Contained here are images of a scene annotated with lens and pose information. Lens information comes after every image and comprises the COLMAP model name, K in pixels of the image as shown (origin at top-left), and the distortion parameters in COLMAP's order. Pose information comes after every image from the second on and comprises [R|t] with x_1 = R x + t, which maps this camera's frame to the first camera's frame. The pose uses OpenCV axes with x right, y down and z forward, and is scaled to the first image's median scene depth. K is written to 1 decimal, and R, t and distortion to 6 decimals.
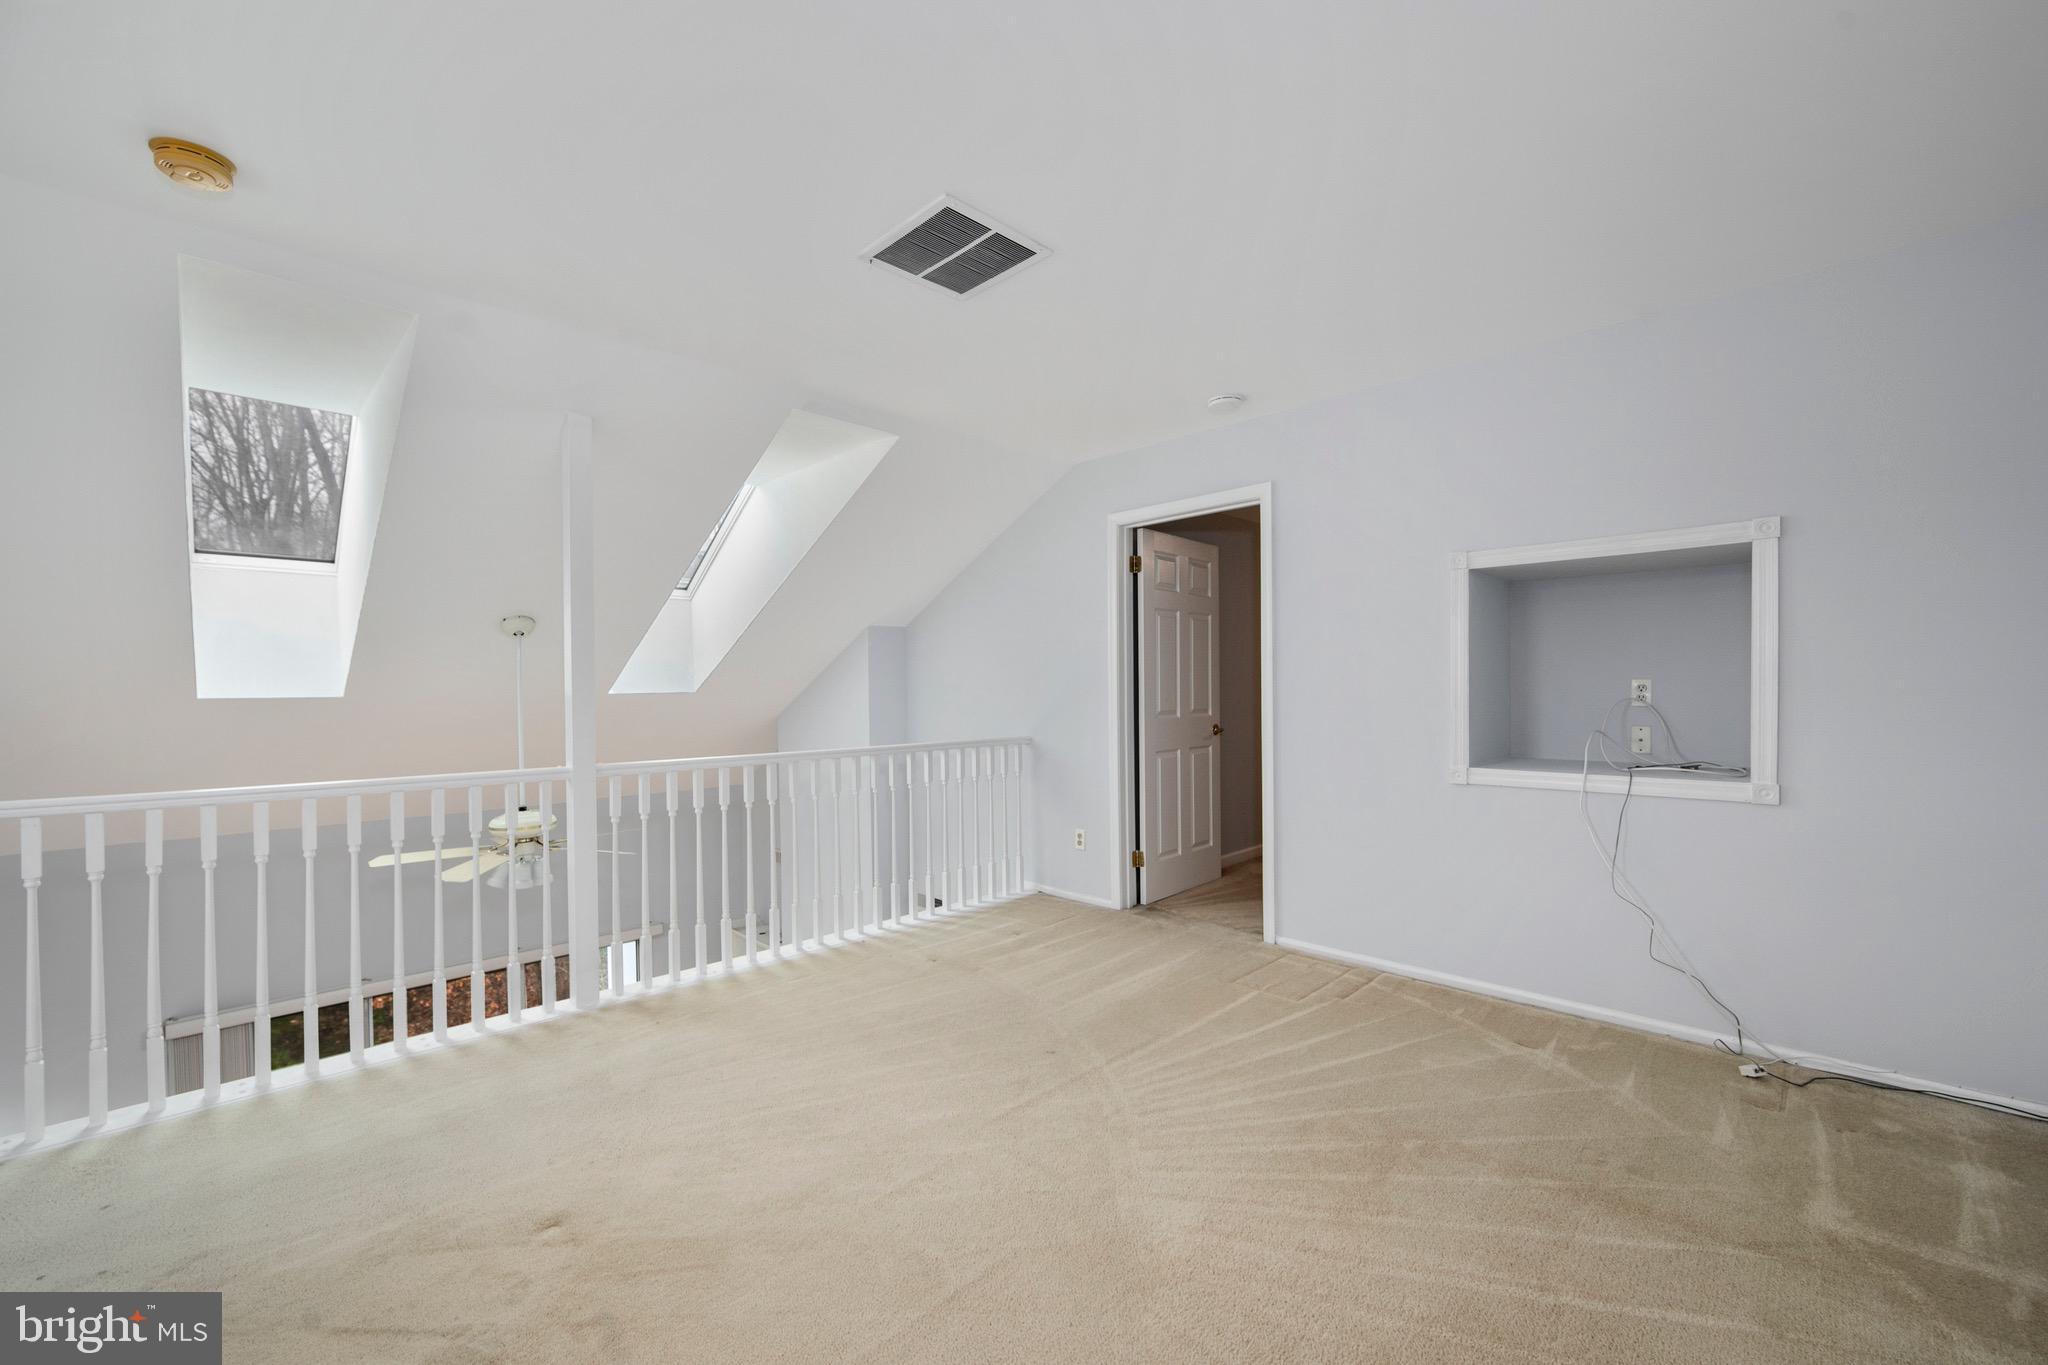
lens RADIAL K [[821.3, 0, 1024.0], [0, 821.3, 682.5], [0, 0, 1]] dist [0.000913, 0.000062]
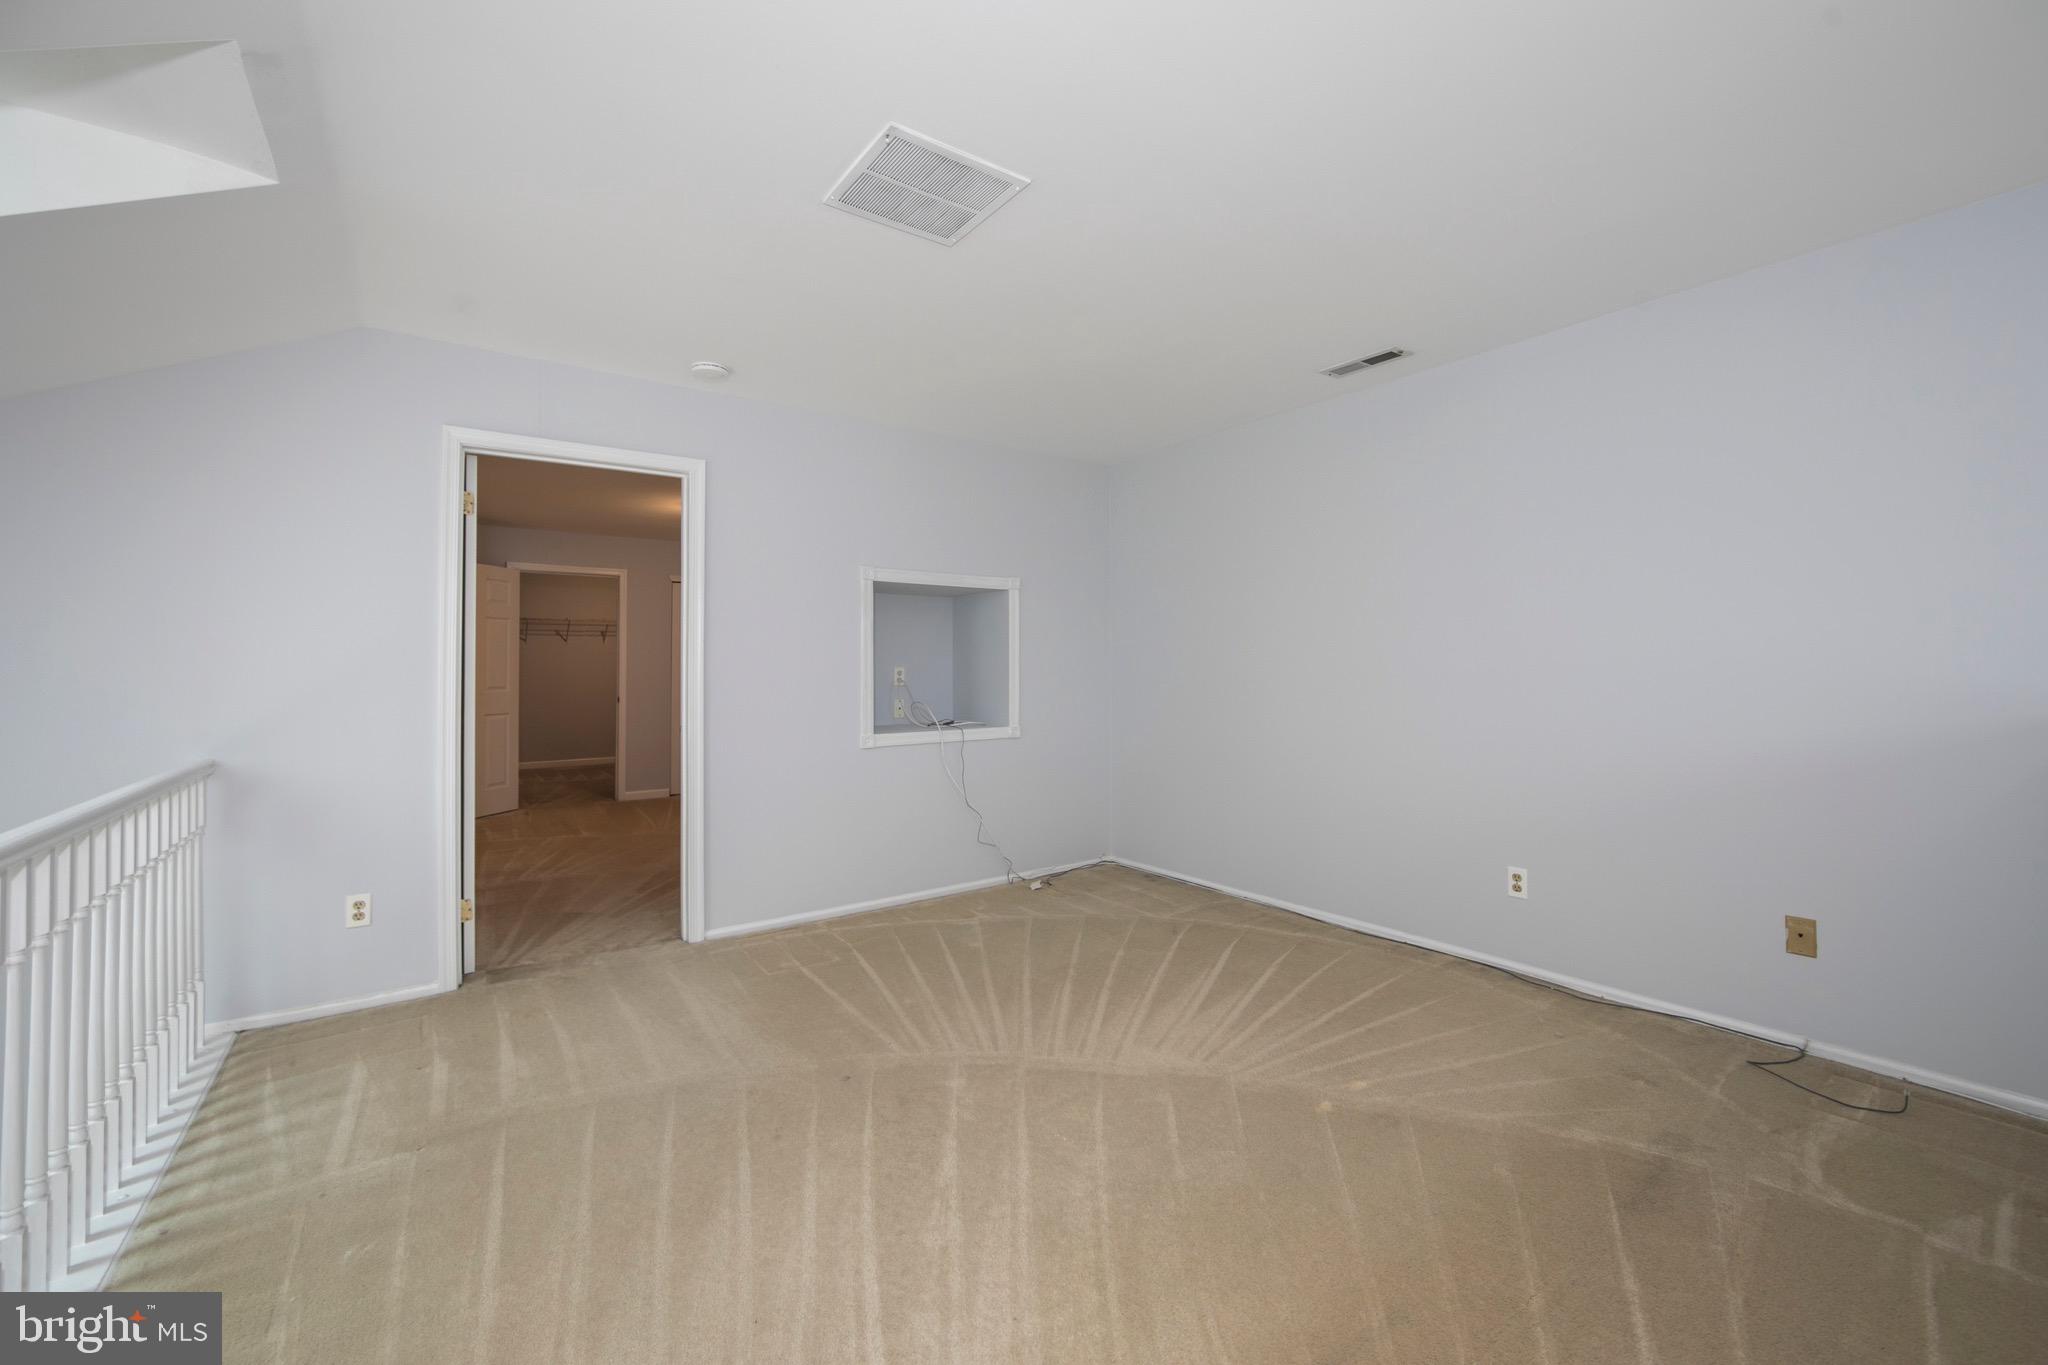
lens RADIAL K [[838.8, 0, 1025.1], [0, 838.8, 628.9], [0, 0, 1]] dist [-0.001087, -0.000248]
pose [[0.151598, 0.054708, 0.986927, -0.669897], [-0.003526, 0.998491, -0.054807, 0.008978], [-0.988436, 0.004828, 0.151562, 0.517343]]
